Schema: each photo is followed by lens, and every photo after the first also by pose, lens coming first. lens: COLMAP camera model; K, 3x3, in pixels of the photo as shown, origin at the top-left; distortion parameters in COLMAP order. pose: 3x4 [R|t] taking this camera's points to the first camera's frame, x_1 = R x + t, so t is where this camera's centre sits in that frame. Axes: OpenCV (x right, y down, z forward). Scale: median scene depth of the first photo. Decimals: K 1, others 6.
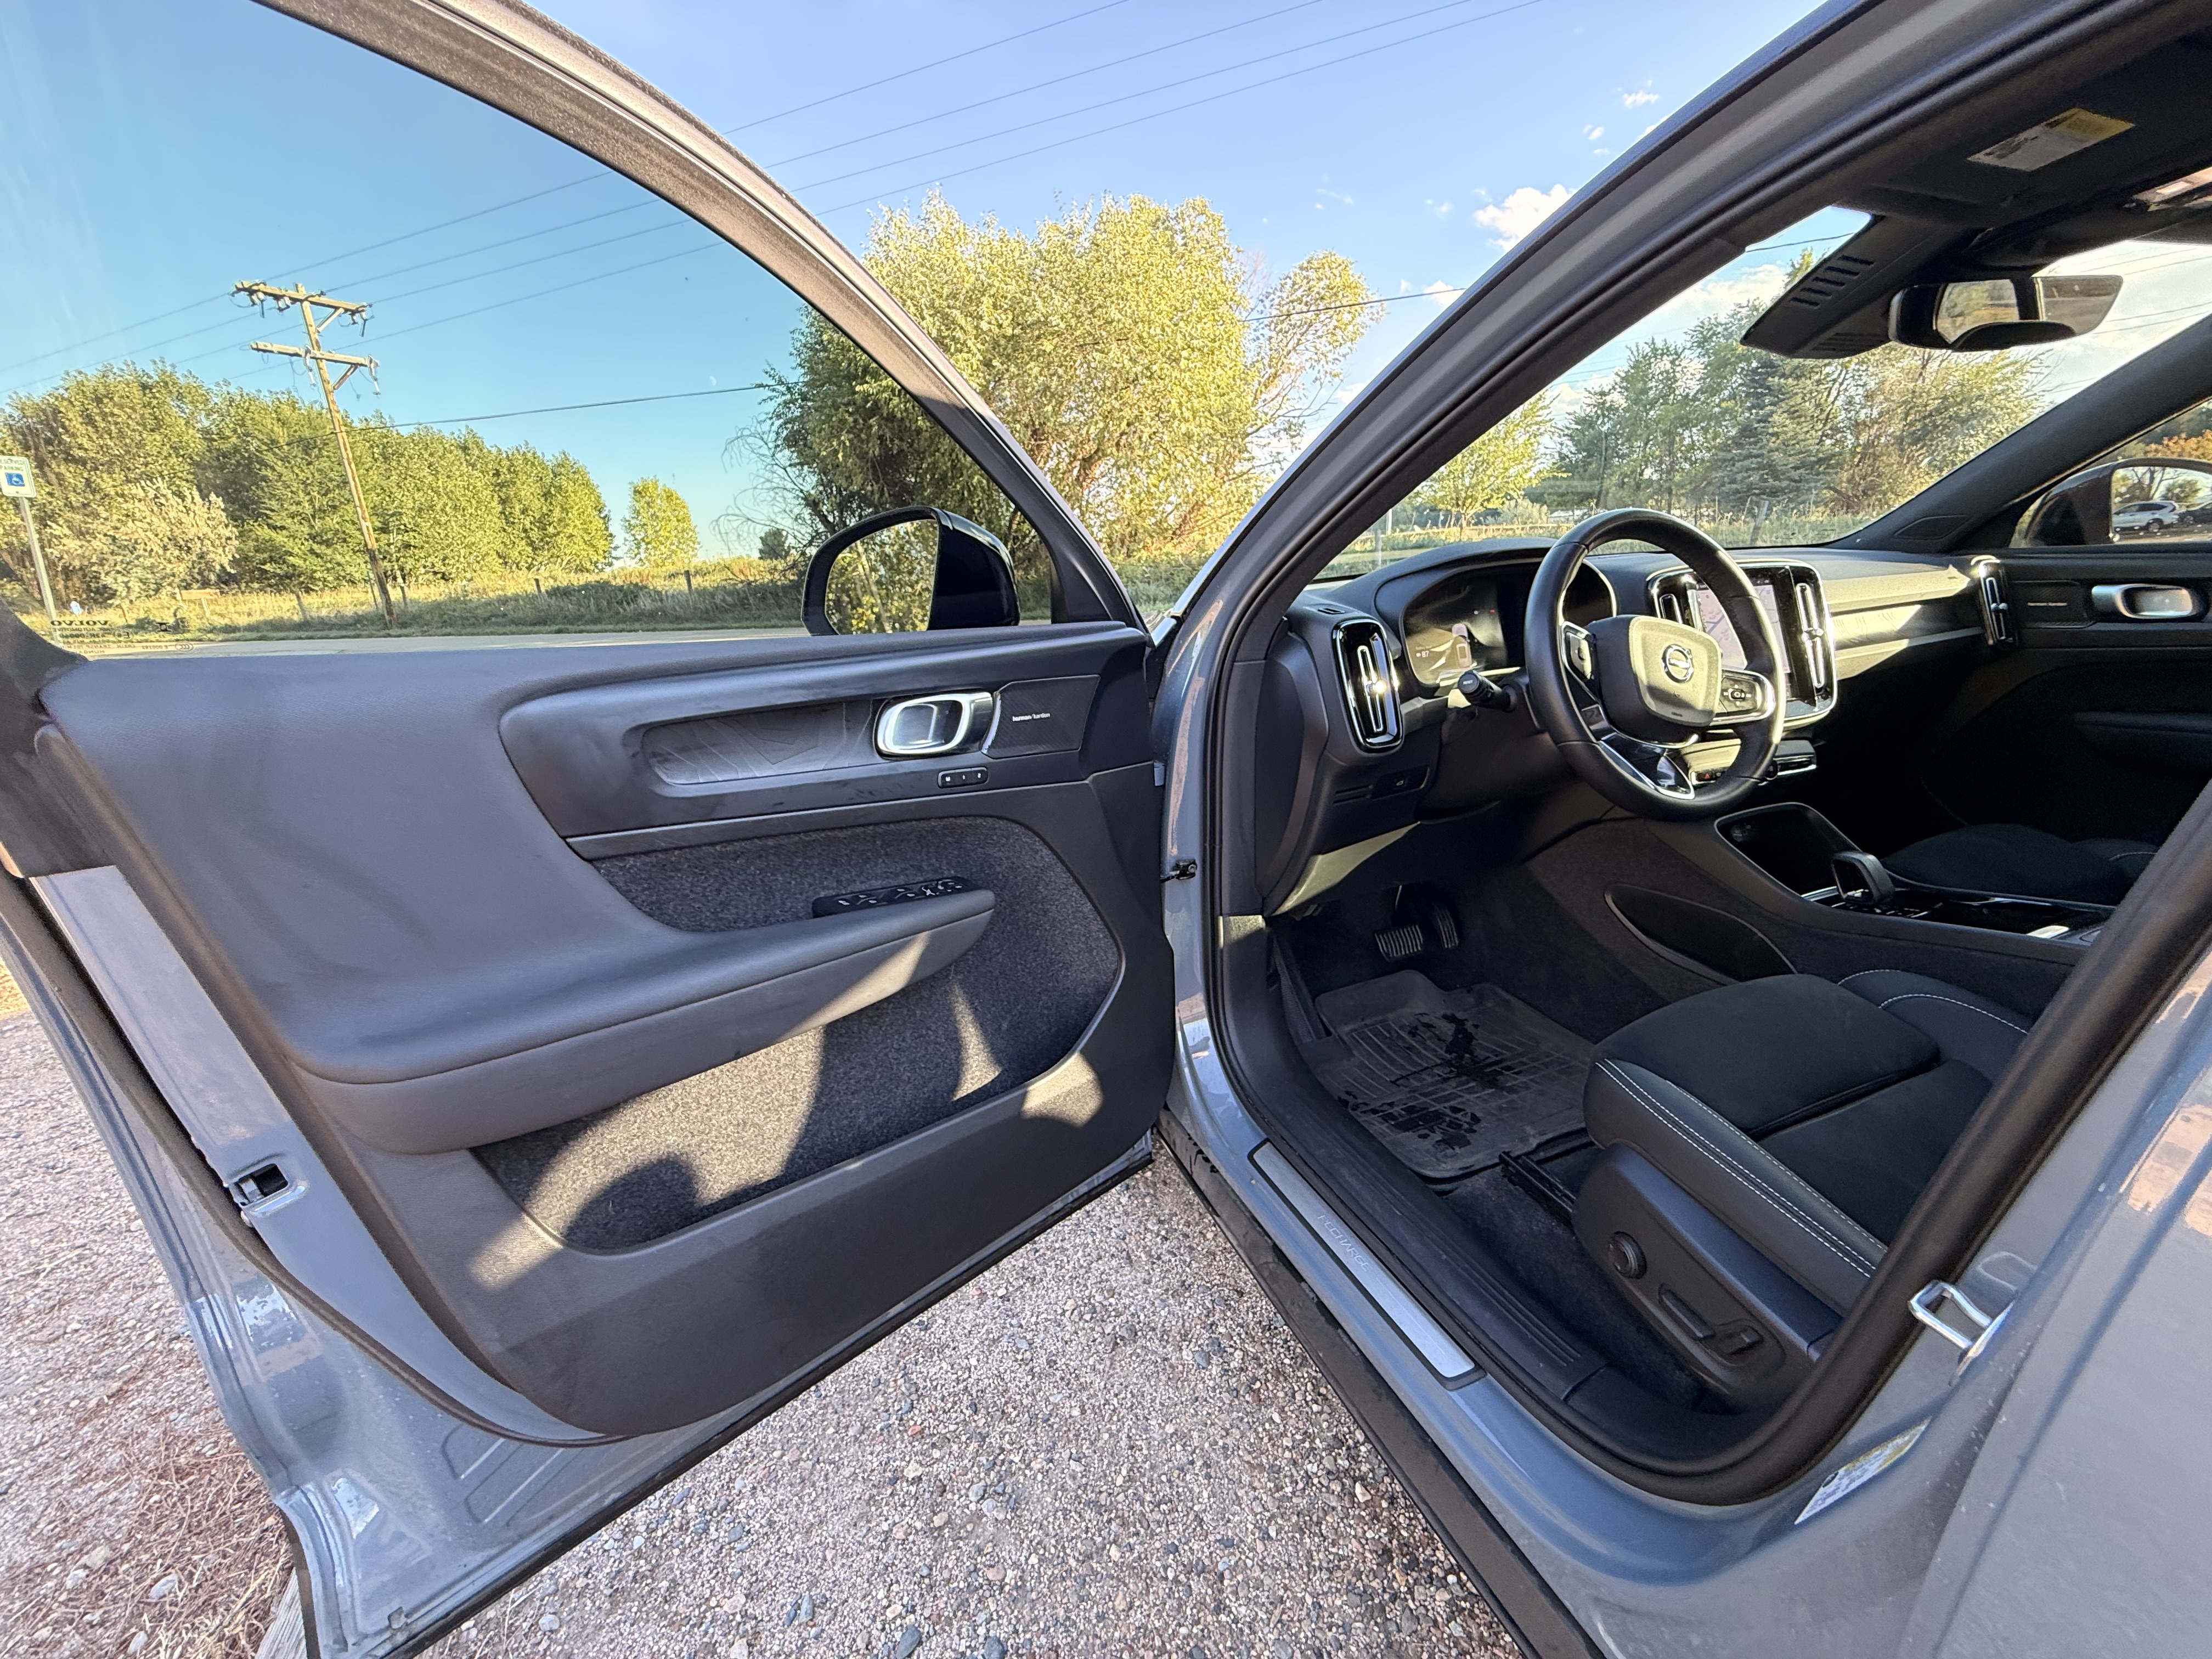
lens RADIAL K [[893.9, 0, 1096.6], [0, 893.9, 828.2], [0, 0, 1]] dist [0.003983, -0.000265]
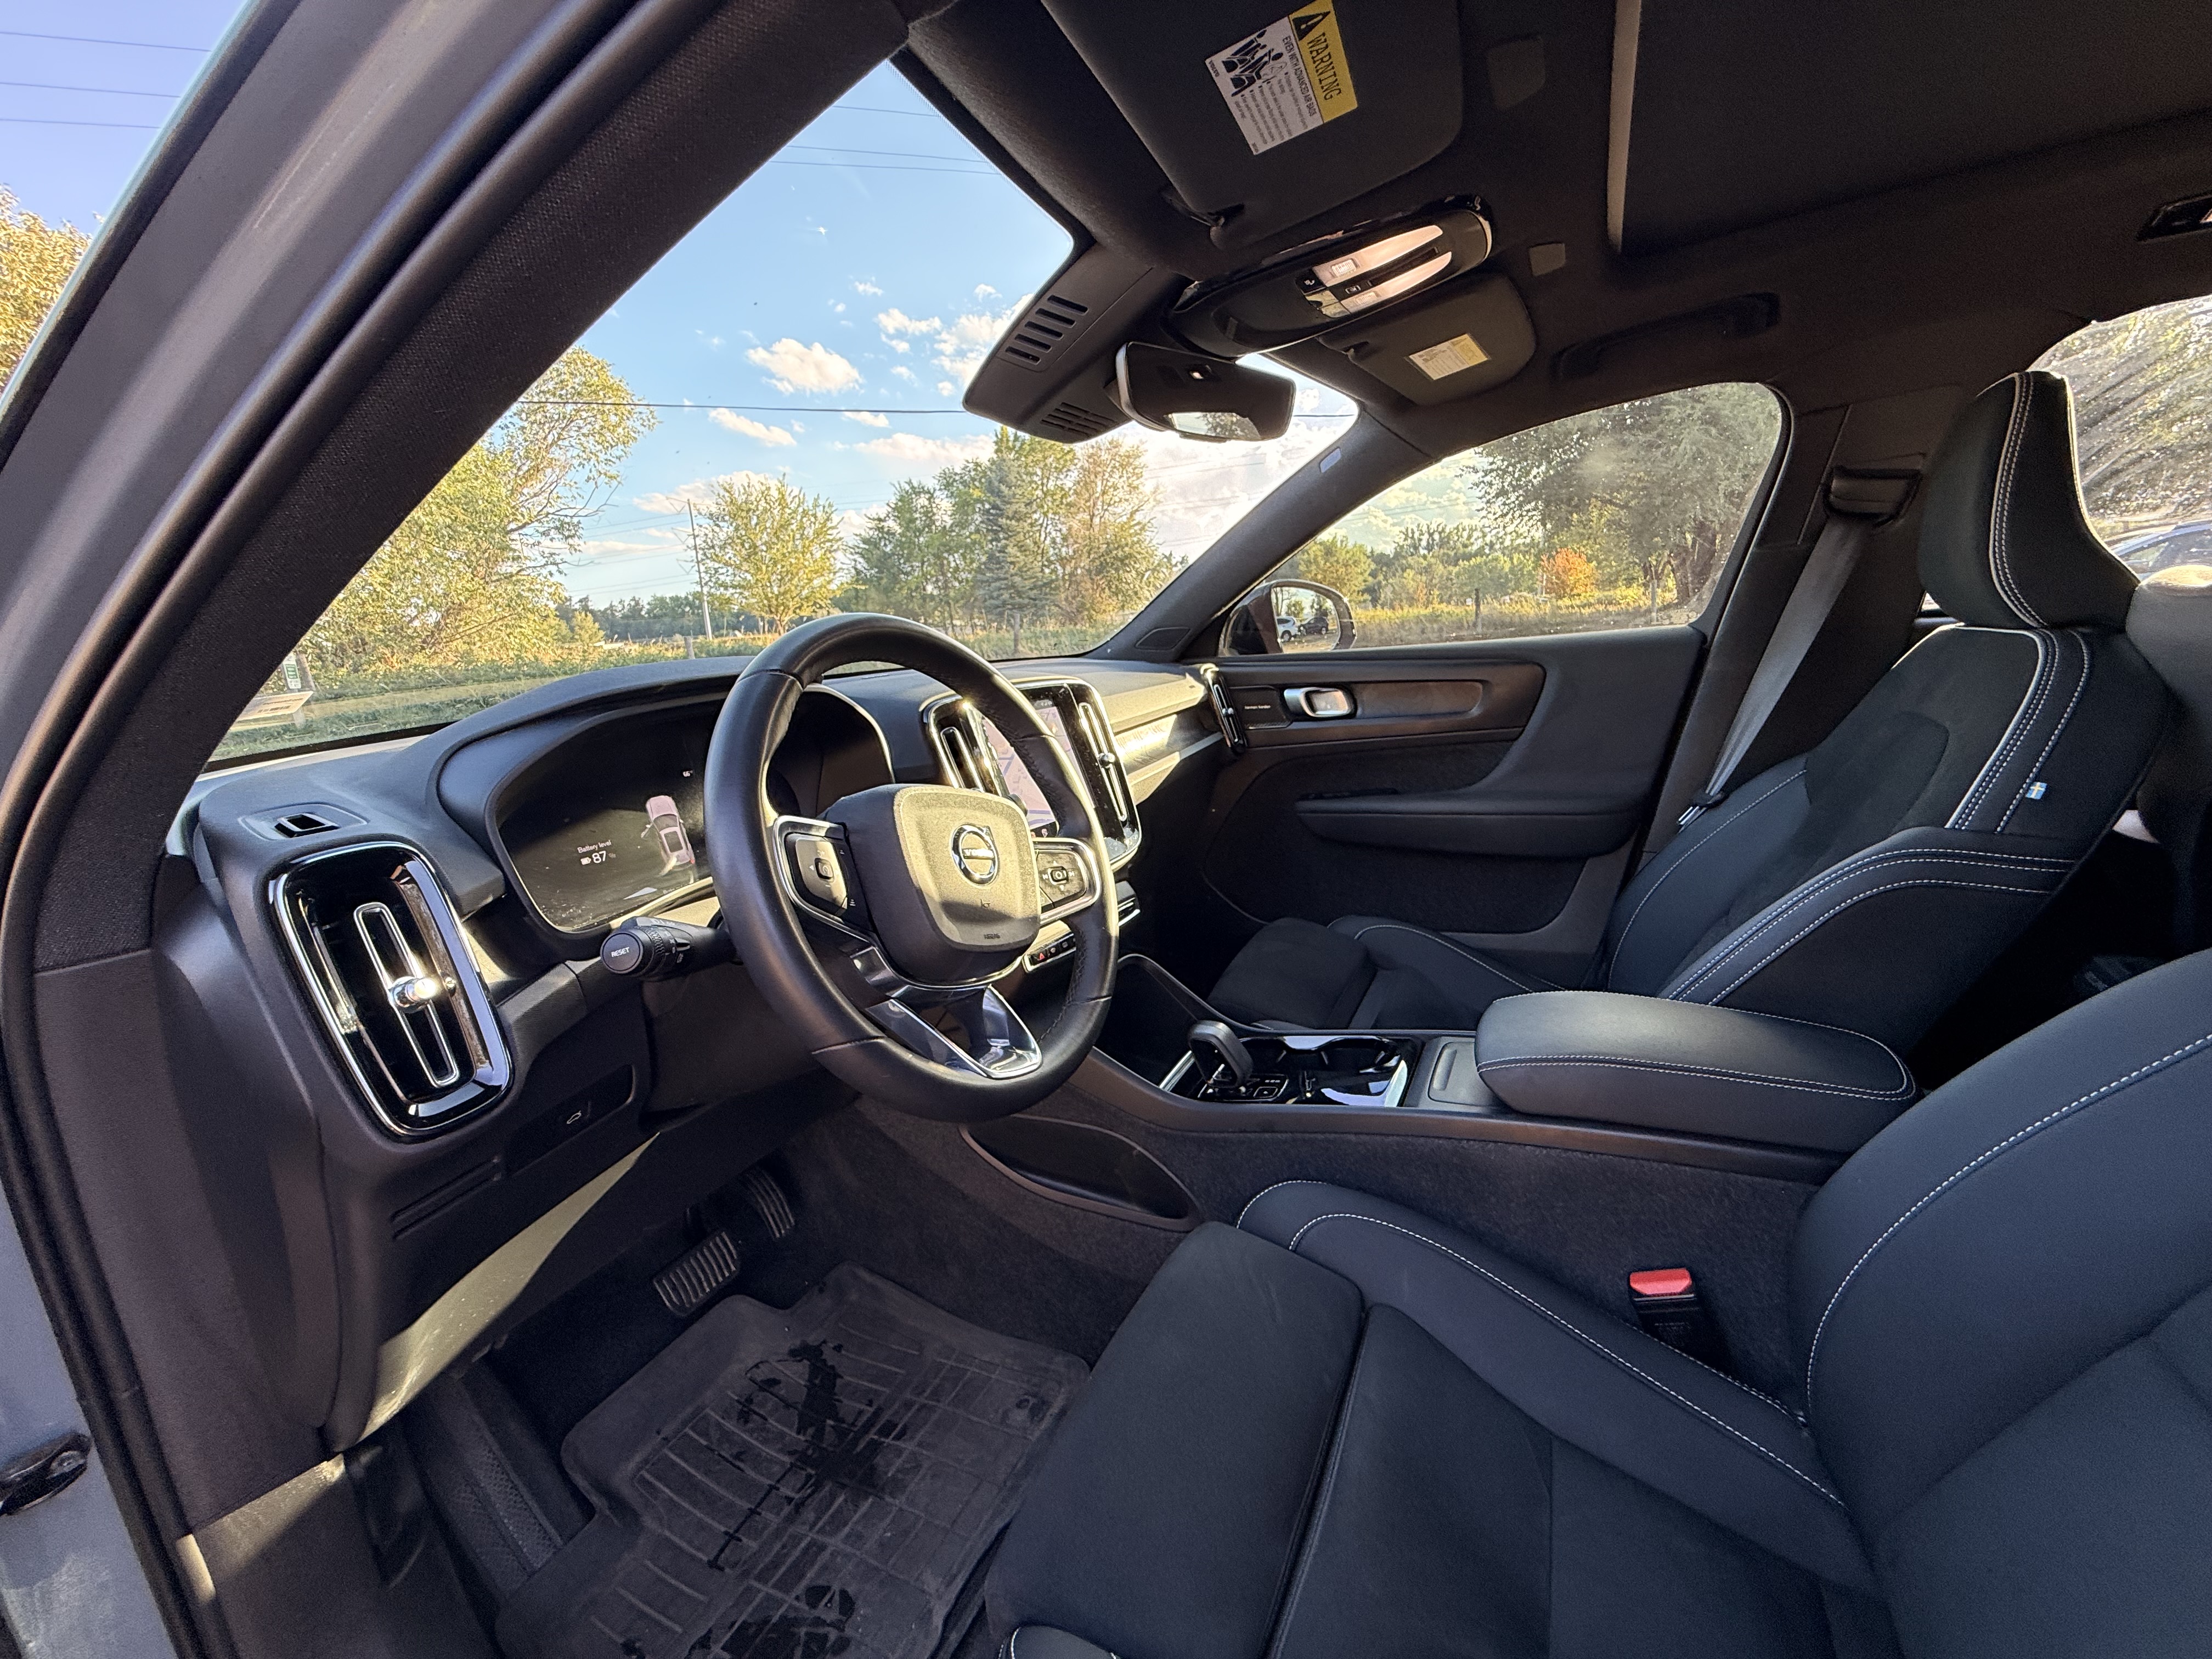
lens RADIAL K [[891.5, 0, 1118.4], [0, 891.5, 822.1], [0, 0, 1]] dist [-0.013509, 0.000011]
pose [[0.750104, -0.135437, 0.647303, 0.215658], [0.208867, 0.977222, -0.037571, -0.107733], [-0.627470, 0.163383, 0.761307, 0.306818]]
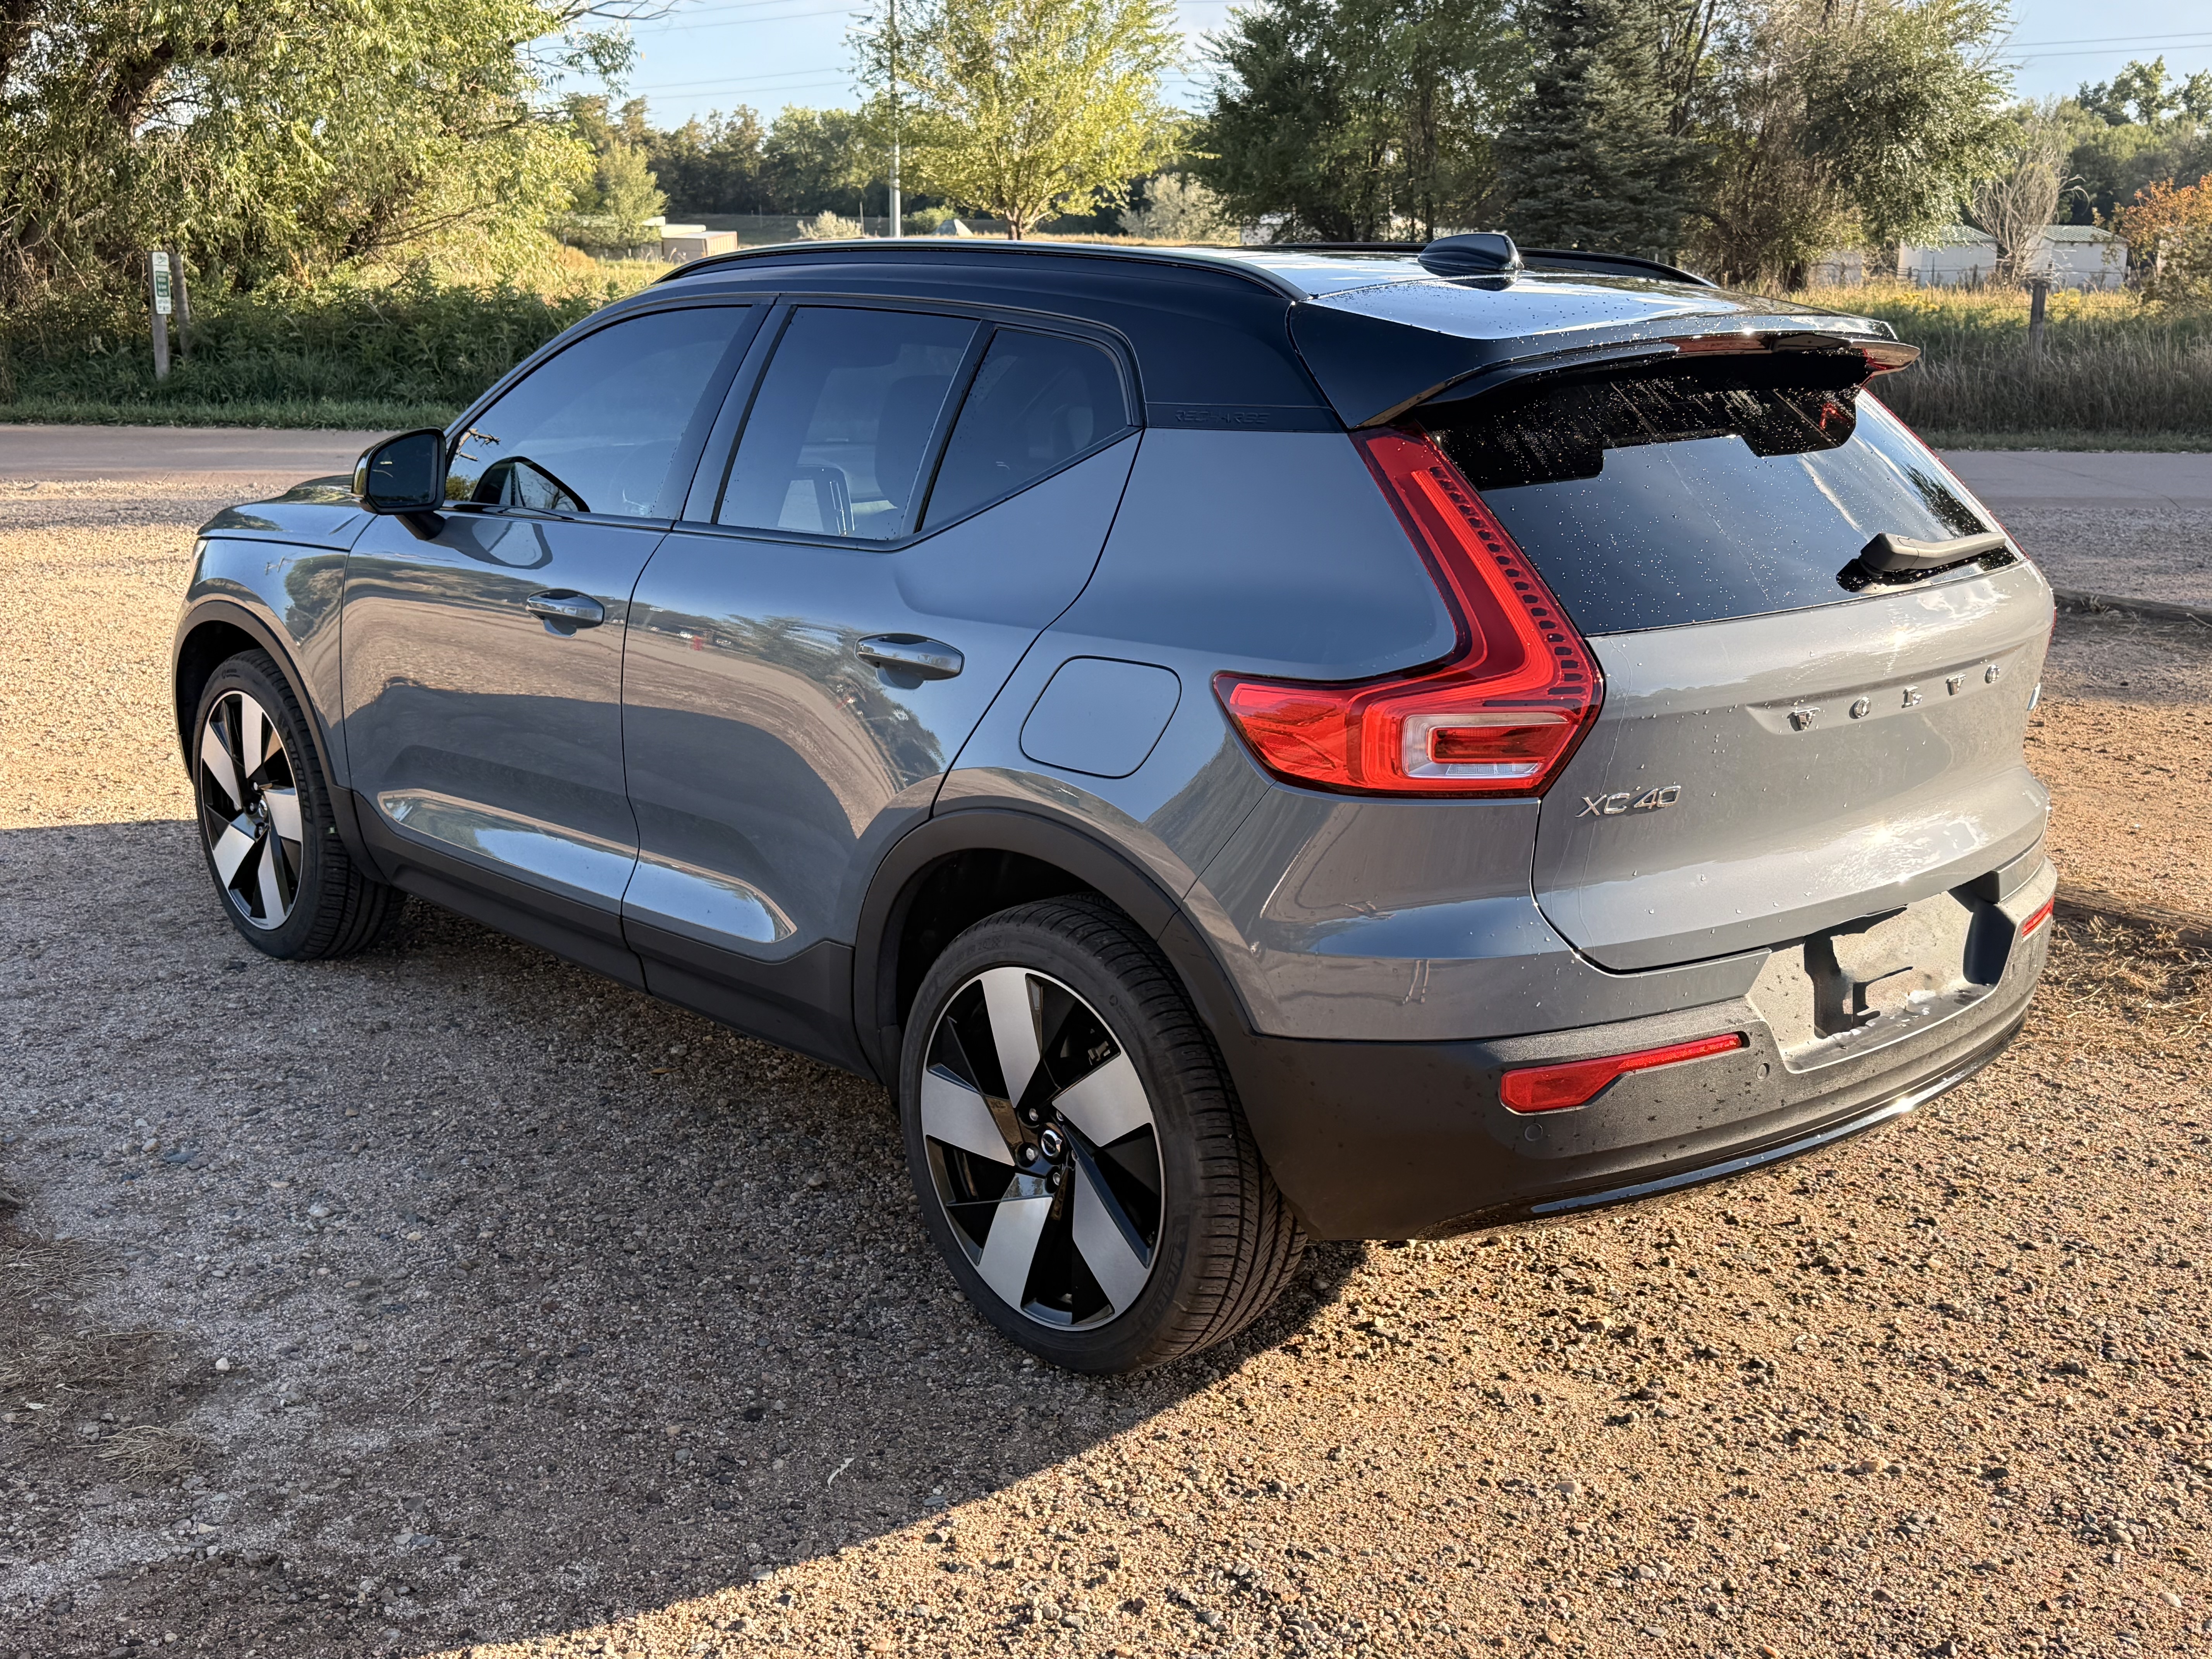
lens RADIAL K [[2377.1, 0, 1106.0], [0, 2377.1, 829.5], [0, 0, 1]] dist [0.150238, -0.307235]
pose [[0.925756, -0.027075, 0.377152, -0.269023], [0.051342, 0.997196, -0.054437, 0.470170], [-0.374621, 0.069760, 0.924550, -2.342776]]
